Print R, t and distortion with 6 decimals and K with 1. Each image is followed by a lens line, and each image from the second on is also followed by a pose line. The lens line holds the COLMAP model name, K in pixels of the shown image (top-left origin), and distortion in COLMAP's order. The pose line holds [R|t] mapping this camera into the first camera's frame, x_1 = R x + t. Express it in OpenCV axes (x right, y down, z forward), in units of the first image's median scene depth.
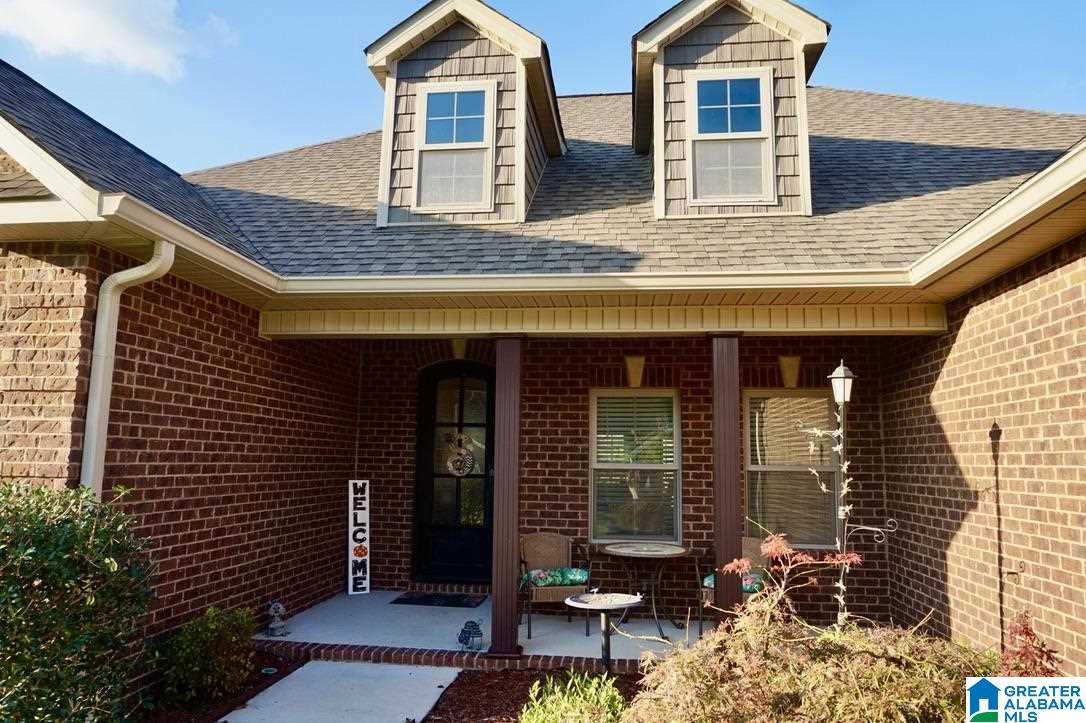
lens RADIAL K [[732.9, 0, 540.3], [0, 732.9, 363.5], [0, 0, 1]] dist [-0.053047, 0.041619]
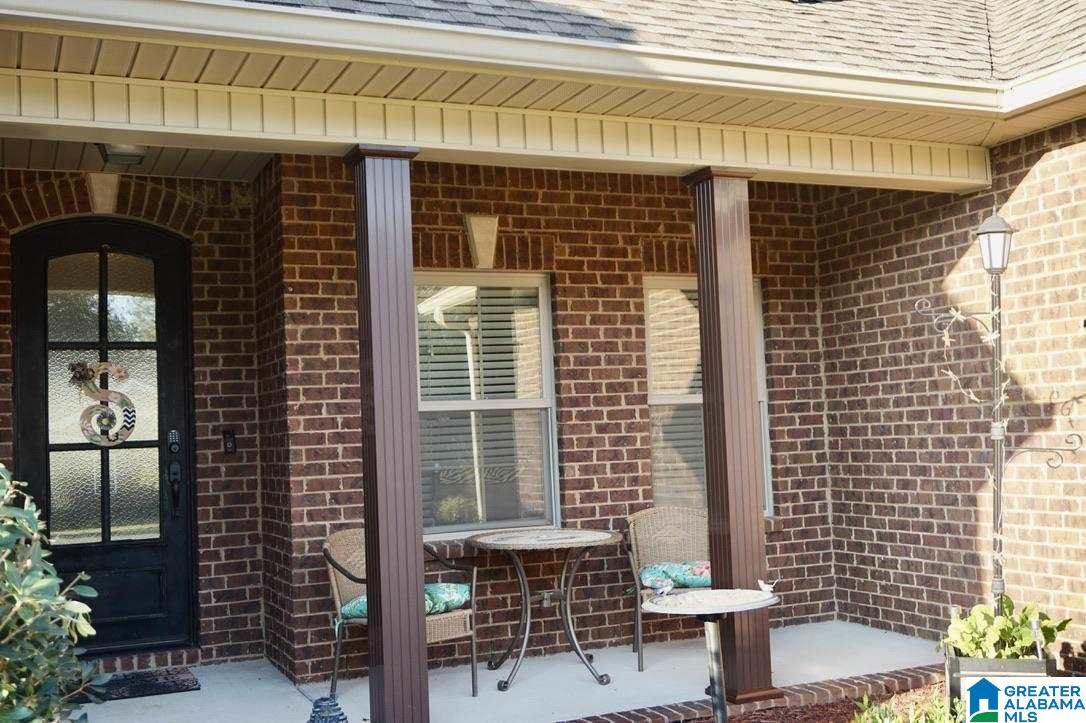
lens RADIAL K [[1188.3, 0, 543.0], [0, 1188.3, 361.5], [0, 0, 1]] dist [-0.002772, -0.009567]
pose [[0.854087, -0.017464, 0.519836, -0.331999], [-0.015328, 0.998157, 0.058717, 0.051247], [-0.519904, -0.058117, 0.852246, 0.175172]]
